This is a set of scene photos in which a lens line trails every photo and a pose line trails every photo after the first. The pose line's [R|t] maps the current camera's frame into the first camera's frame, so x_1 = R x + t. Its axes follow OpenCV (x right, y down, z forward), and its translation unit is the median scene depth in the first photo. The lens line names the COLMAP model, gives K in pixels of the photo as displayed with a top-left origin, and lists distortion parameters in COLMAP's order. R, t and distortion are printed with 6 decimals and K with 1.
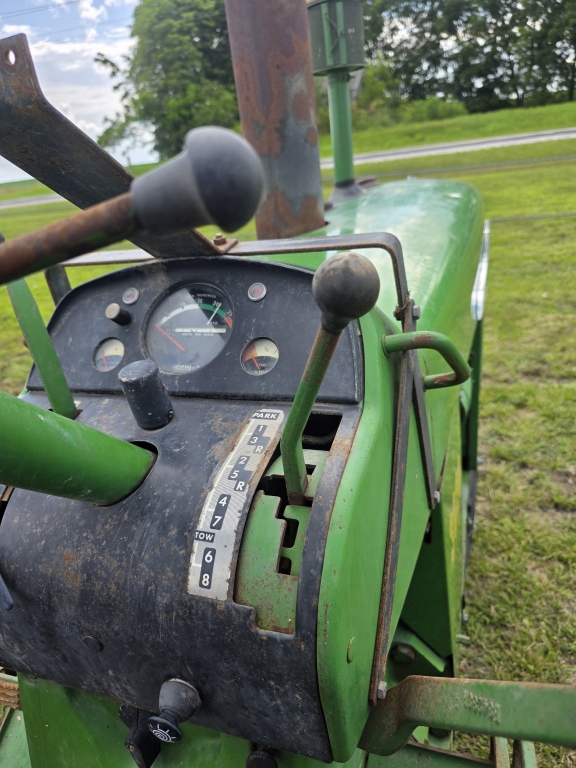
lens RADIAL K [[525.5, 0, 267.7], [0, 525.5, 388.7], [0, 0, 1]] dist [0.045604, -0.043295]
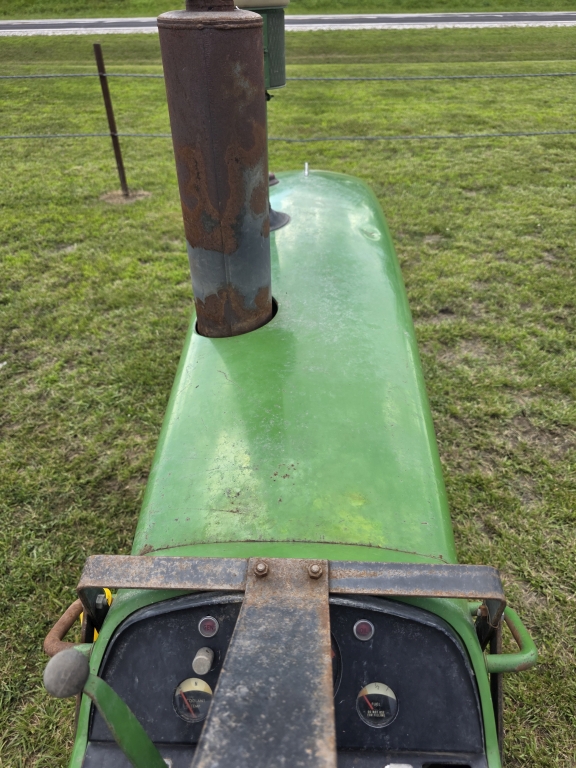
lens RADIAL K [[525.5, 0, 284.1], [0, 525.5, 408.7], [0, 0, 1]] dist [0.045604, -0.043295]
pose [[0.946078, -0.107741, 0.305496, -0.201388], [0.038872, 0.974013, 0.223131, -0.393157], [-0.321598, -0.199224, 0.925681, 0.115411]]
